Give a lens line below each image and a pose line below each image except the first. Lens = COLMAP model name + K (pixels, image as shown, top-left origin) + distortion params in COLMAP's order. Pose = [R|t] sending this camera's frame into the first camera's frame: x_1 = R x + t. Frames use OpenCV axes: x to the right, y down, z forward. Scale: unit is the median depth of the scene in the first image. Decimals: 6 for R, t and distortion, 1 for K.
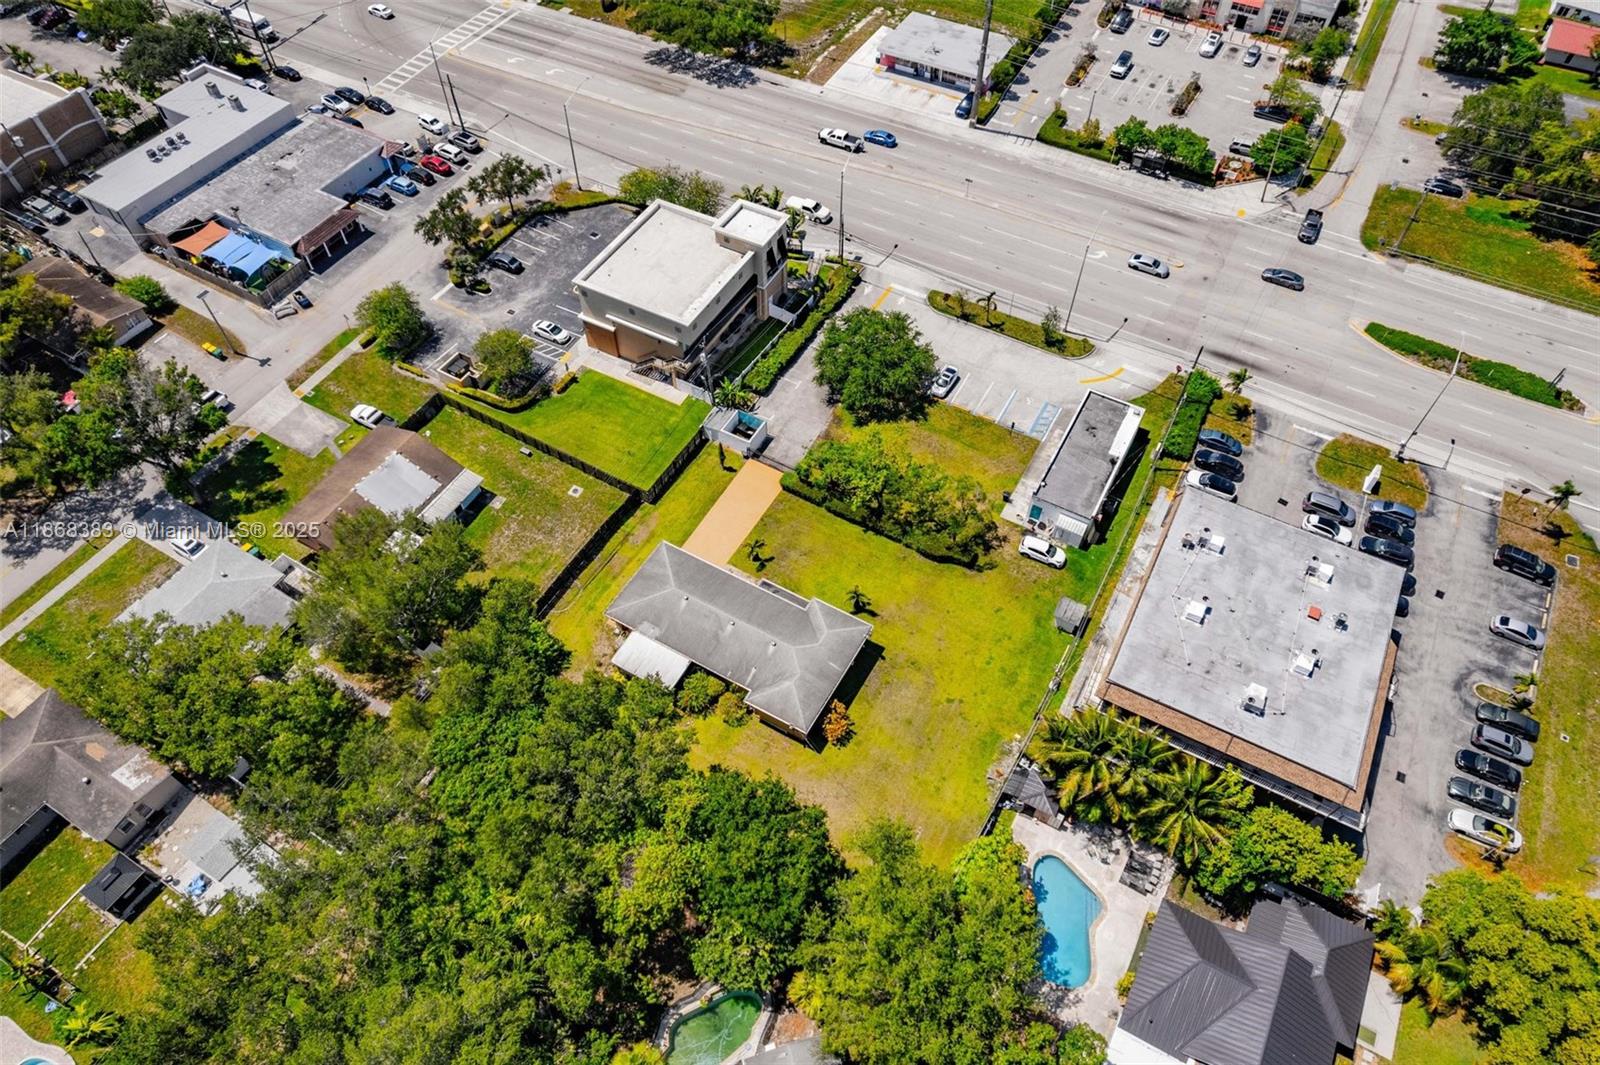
lens RADIAL K [[1018.1, 0, 798.8], [0, 1018.1, 536.7], [0, 0, 1]] dist [-0.067907, 0.062539]
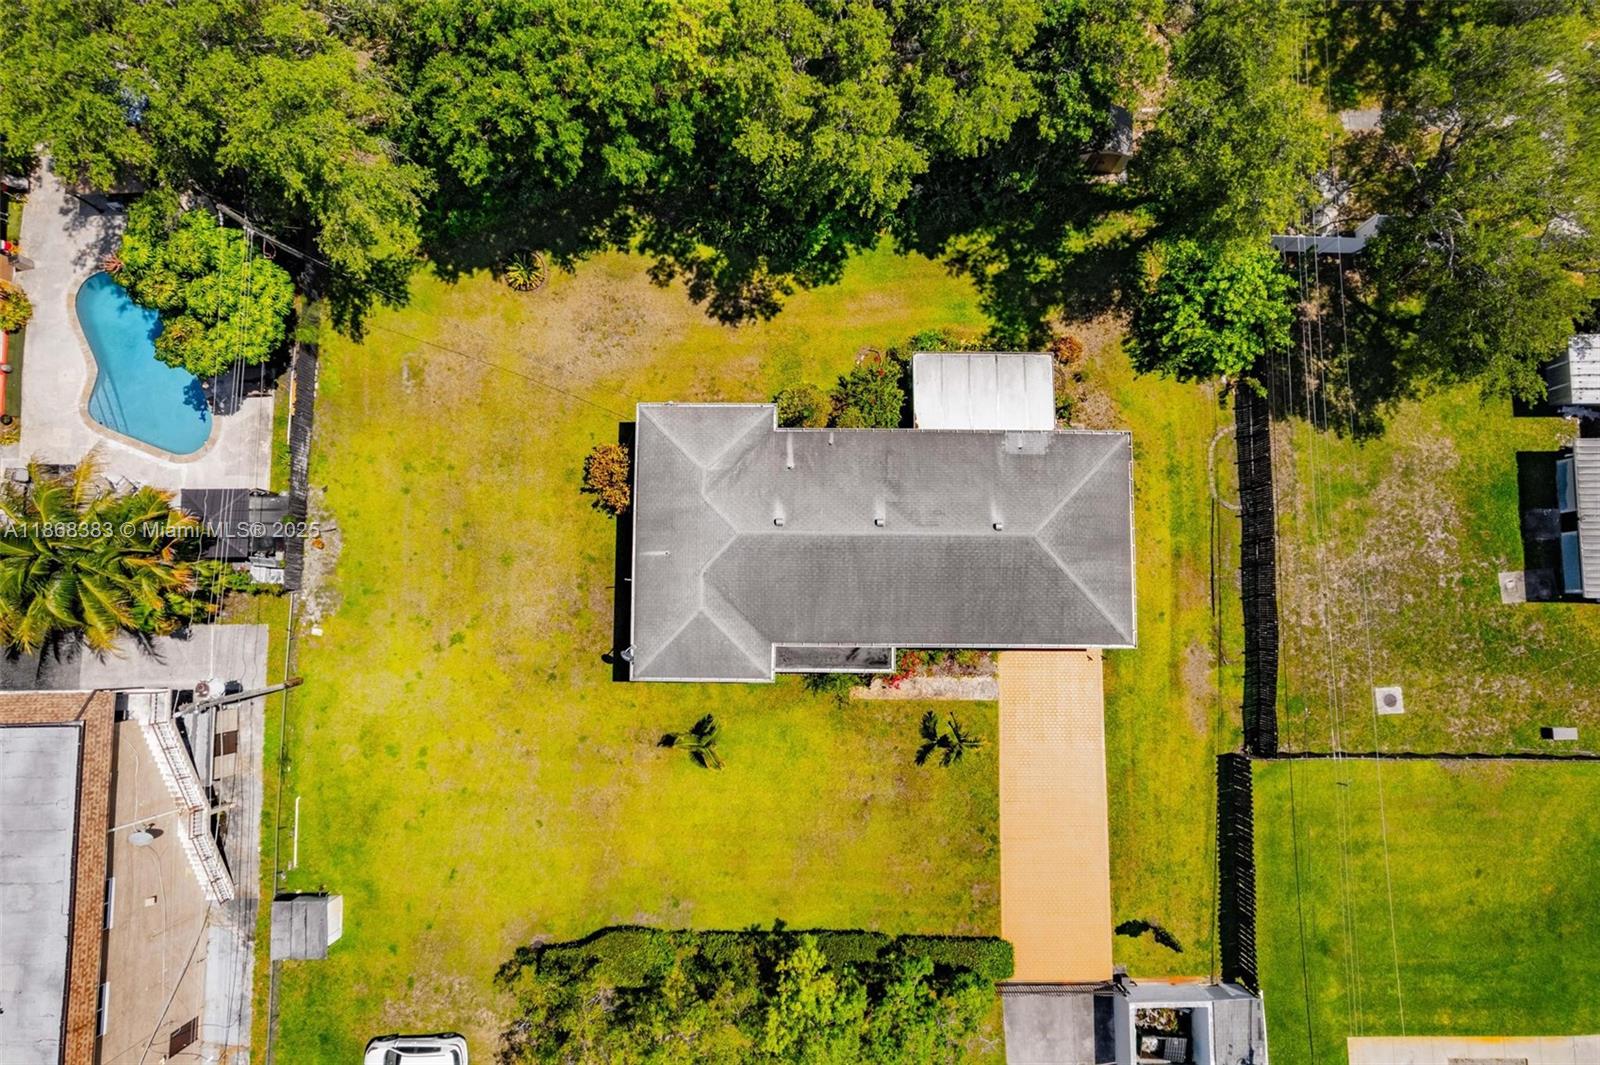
lens RADIAL K [[1018.1, 0, 798.1], [0, 1018.1, 531.2], [0, 0, 1]] dist [-0.067907, 0.062539]
pose [[-0.870227, 0.490813, -0.042514, -0.008014], [-0.394664, -0.642891, 0.656454, -0.176463], [0.294864, 0.588043, 0.753167, 0.512563]]
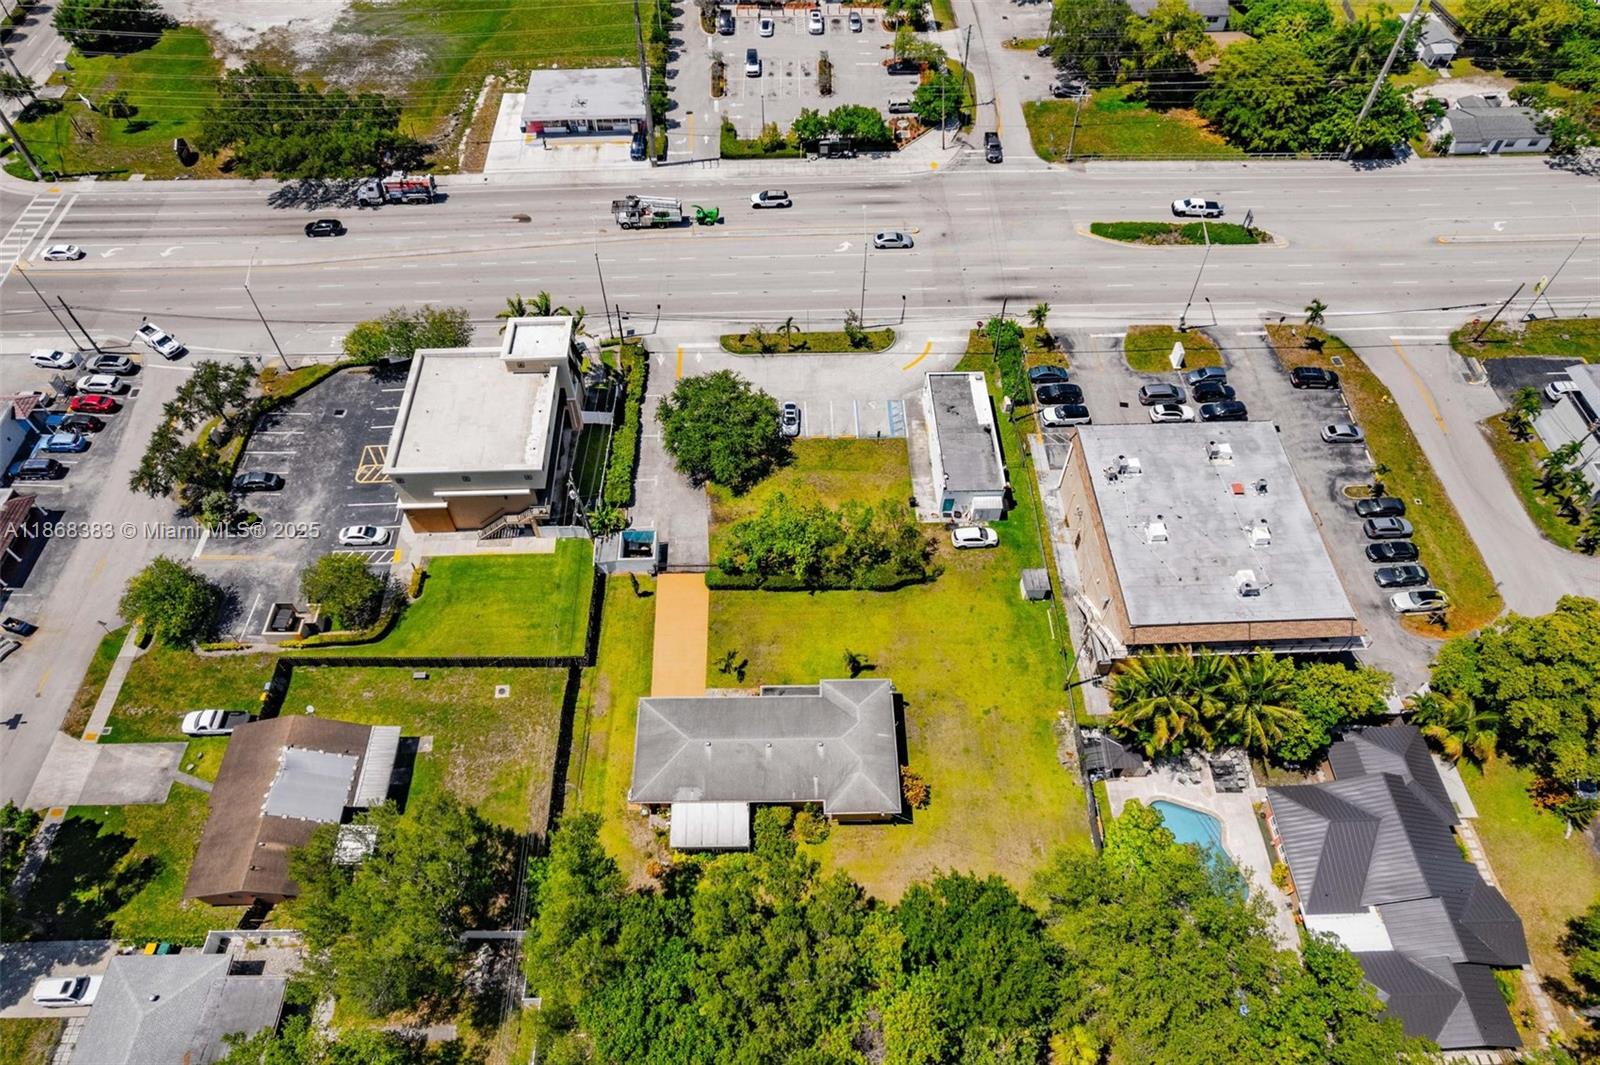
lens RADIAL K [[1018.1, 0, 796.1], [0, 1018.1, 533.8], [0, 0, 1]] dist [-0.067907, 0.062539]
pose [[0.859399, -0.407226, 0.309193, -0.205701], [0.409727, 0.910233, 0.060001, -0.111446], [-0.305872, 0.075119, 0.949105, 0.076868]]
